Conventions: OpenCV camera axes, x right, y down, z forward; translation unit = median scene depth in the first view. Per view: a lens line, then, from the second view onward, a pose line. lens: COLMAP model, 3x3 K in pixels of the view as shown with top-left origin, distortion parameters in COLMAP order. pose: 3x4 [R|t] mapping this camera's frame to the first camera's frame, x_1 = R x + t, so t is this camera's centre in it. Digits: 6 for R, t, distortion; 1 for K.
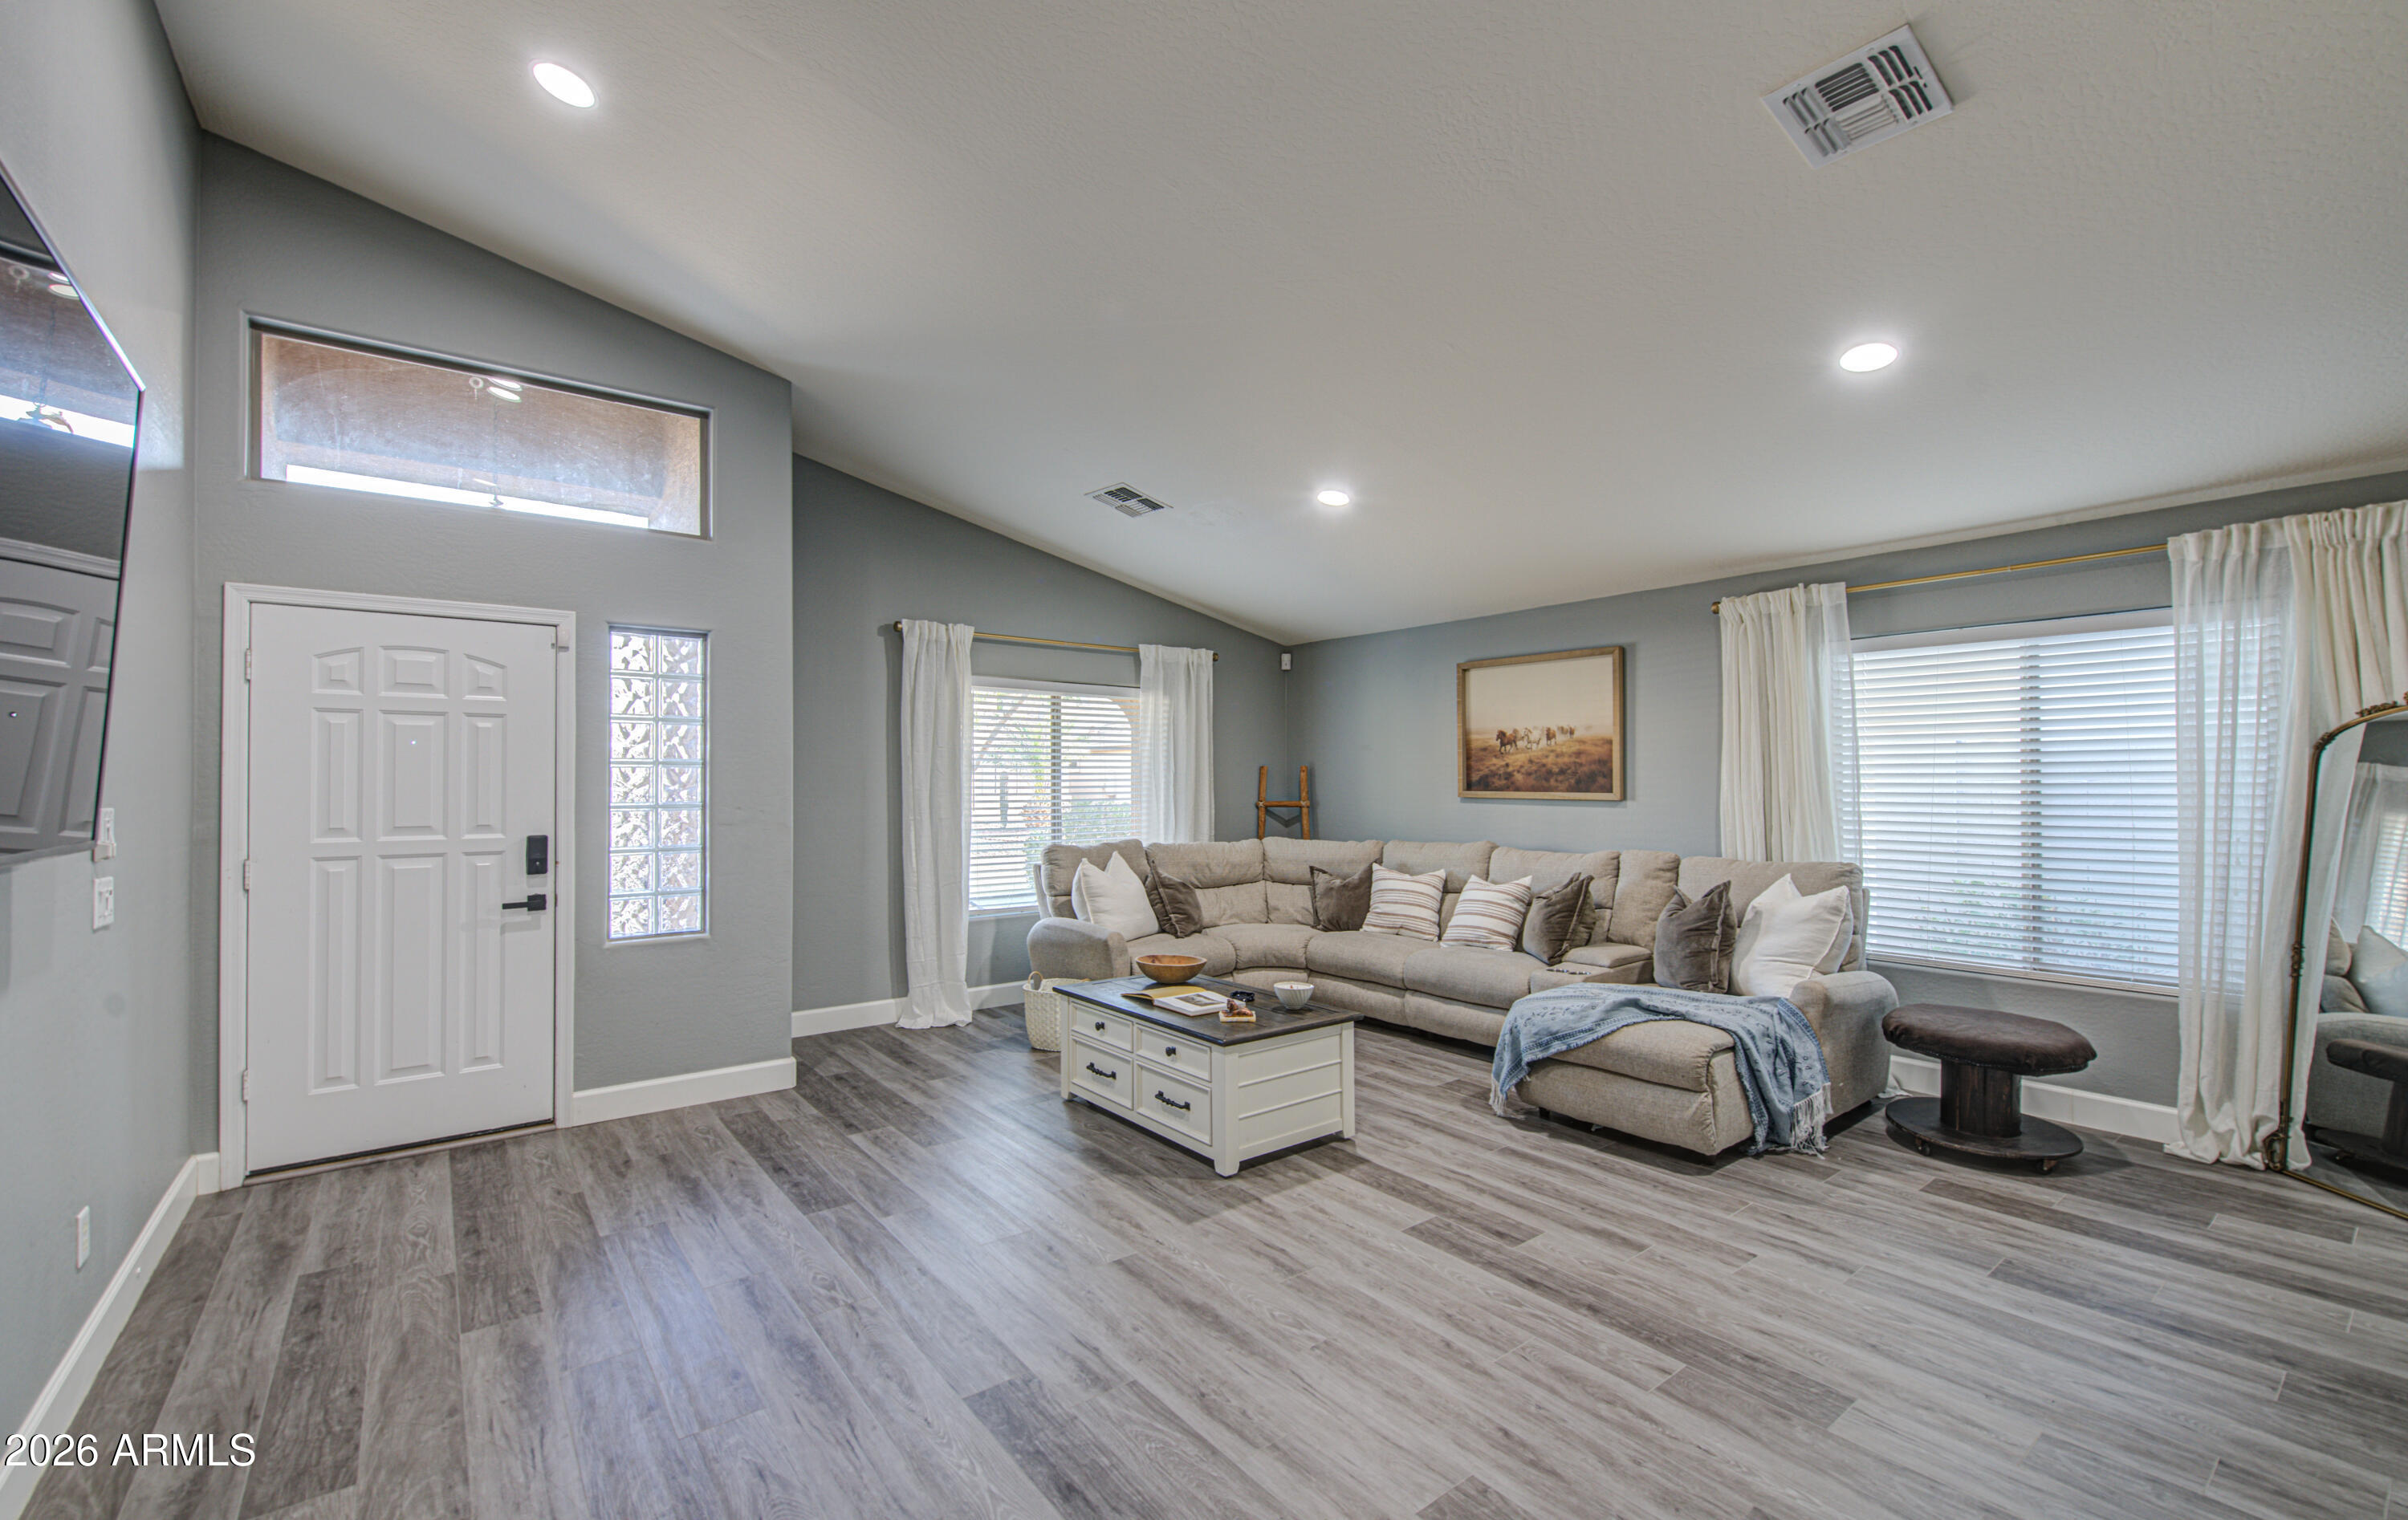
lens RADIAL K [[996.2, 0, 1185.1], [0, 996.2, 774.5], [0, 0, 1]] dist [0.002540, -0.000353]
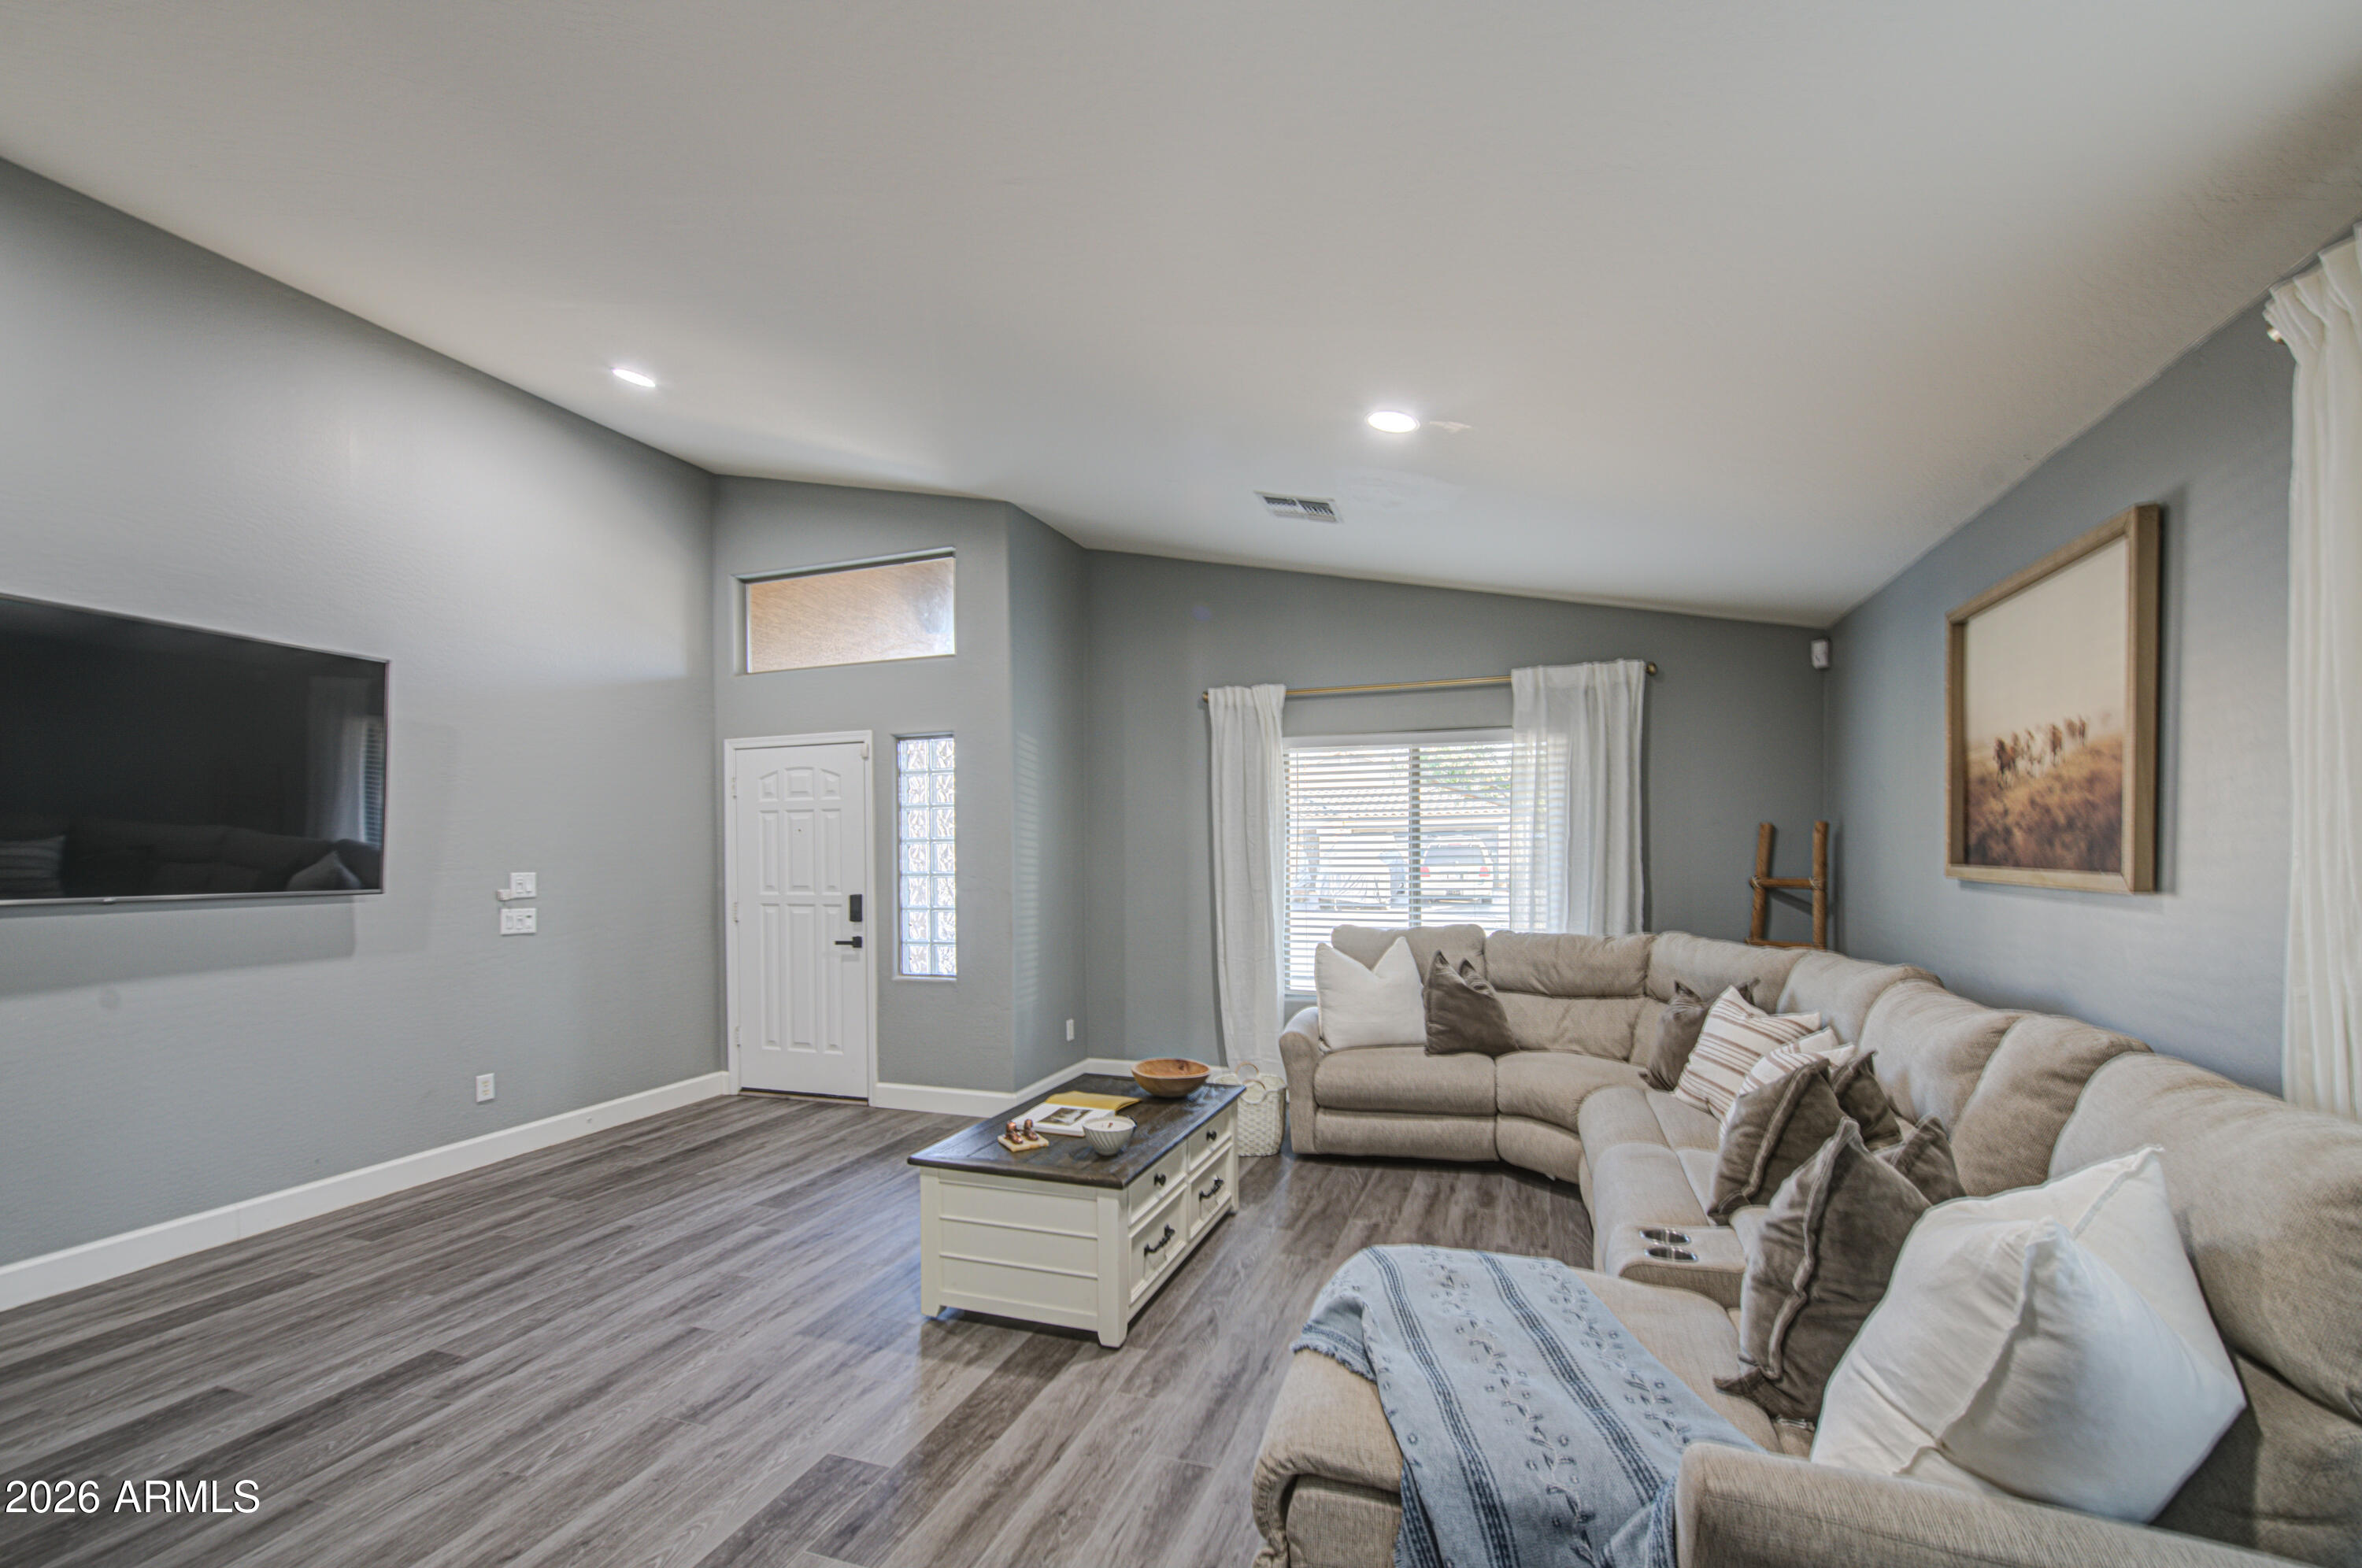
lens RADIAL K [[975.1, 0, 1195.8], [0, 975.1, 869.2], [0, 0, 1]] dist [0.003770, -0.002404]
pose [[0.555224, 0.009895, -0.831642, 0.751392], [0.014334, 0.999667, 0.021465, 0.003811], [0.831577, -0.023839, 0.554897, 0.638561]]
